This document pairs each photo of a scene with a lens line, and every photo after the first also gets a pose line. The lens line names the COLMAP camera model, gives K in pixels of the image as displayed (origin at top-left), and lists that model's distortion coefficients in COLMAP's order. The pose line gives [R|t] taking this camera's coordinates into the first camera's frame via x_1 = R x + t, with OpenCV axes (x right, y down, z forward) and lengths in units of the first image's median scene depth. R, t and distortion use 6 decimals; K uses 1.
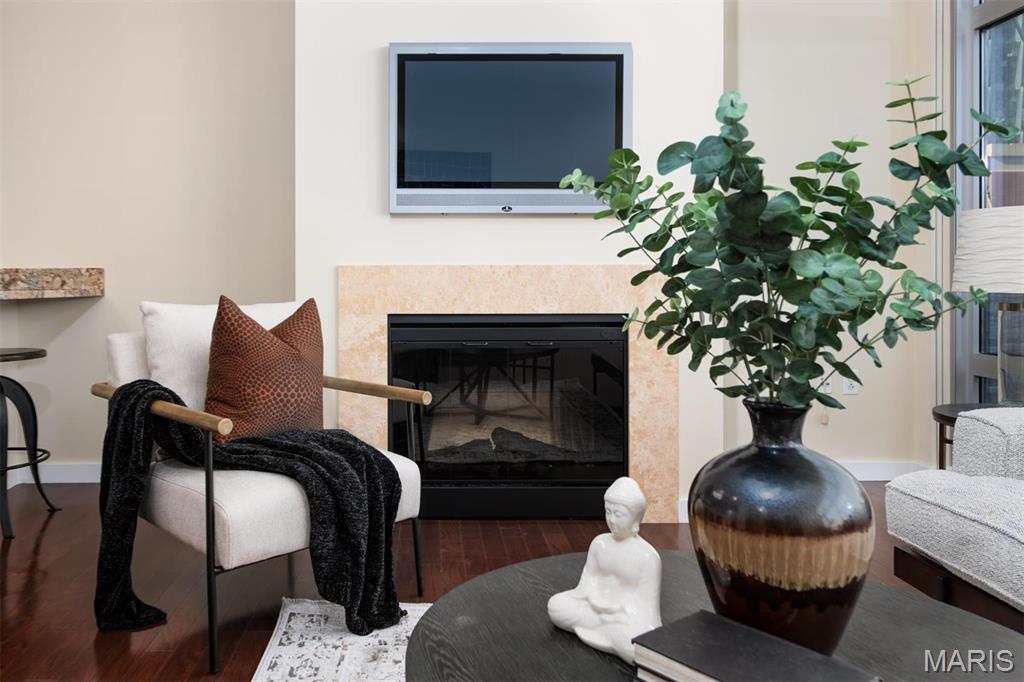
lens RADIAL K [[771.0, 0, 430.2], [0, 771.0, 291.5], [0, 0, 1]] dist [0.003584, 0.001472]
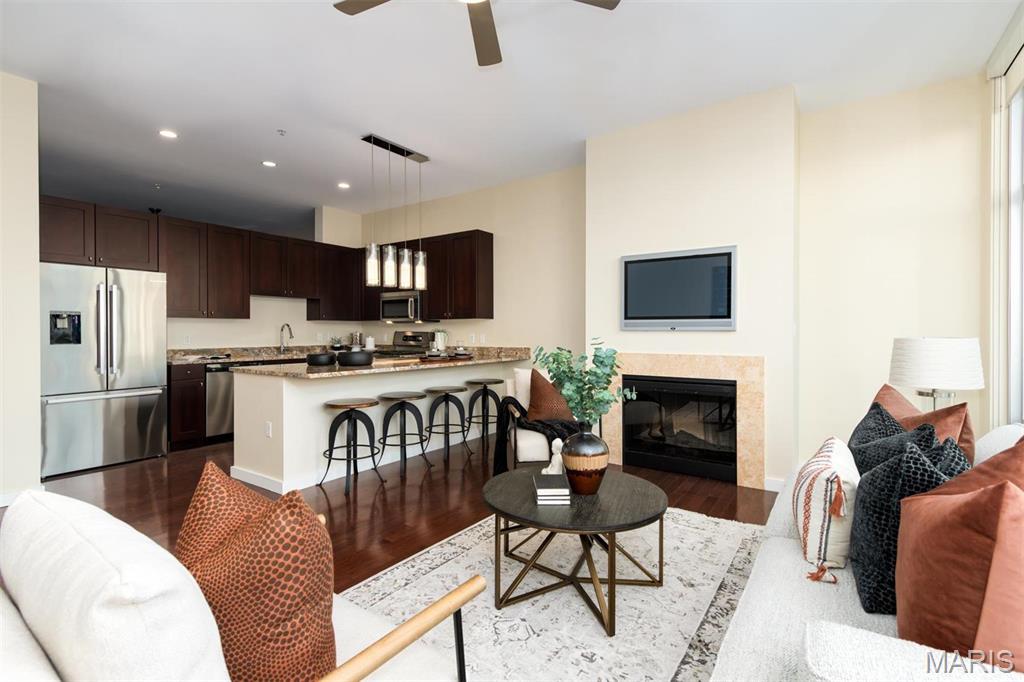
lens RADIAL K [[472.7, 0, 512.4], [0, 472.7, 335.7], [0, 0, 1]] dist [0.002622, 0.000084]
pose [[0.819920, 0.004801, -0.572459, 0.483263], [-0.004391, 0.999988, 0.002097, -0.086836], [0.572462, 0.000795, 0.819931, -0.336760]]
